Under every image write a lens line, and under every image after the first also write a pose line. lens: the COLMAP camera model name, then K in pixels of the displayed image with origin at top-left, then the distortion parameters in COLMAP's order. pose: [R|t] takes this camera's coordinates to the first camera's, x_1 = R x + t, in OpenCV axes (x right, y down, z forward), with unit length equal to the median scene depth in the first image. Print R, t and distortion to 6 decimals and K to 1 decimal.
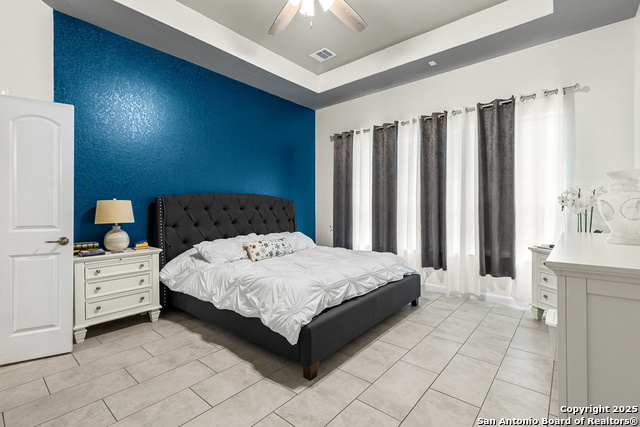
lens RADIAL K [[290.2, 0, 317.0], [0, 290.2, 209.2], [0, 0, 1]] dist [0.008365, -0.000695]
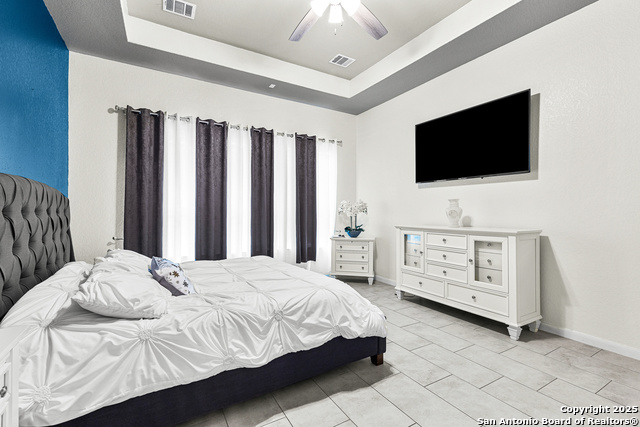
lens RADIAL K [[290.2, 0, 318.3], [0, 290.2, 214.3], [0, 0, 1]] dist [0.008365, -0.000695]
pose [[0.330630, -0.001442, 0.943759, -0.729462], [0.001596, 0.999998, 0.000969, 0.003185], [-0.943759, 0.001186, 0.330632, 0.533860]]
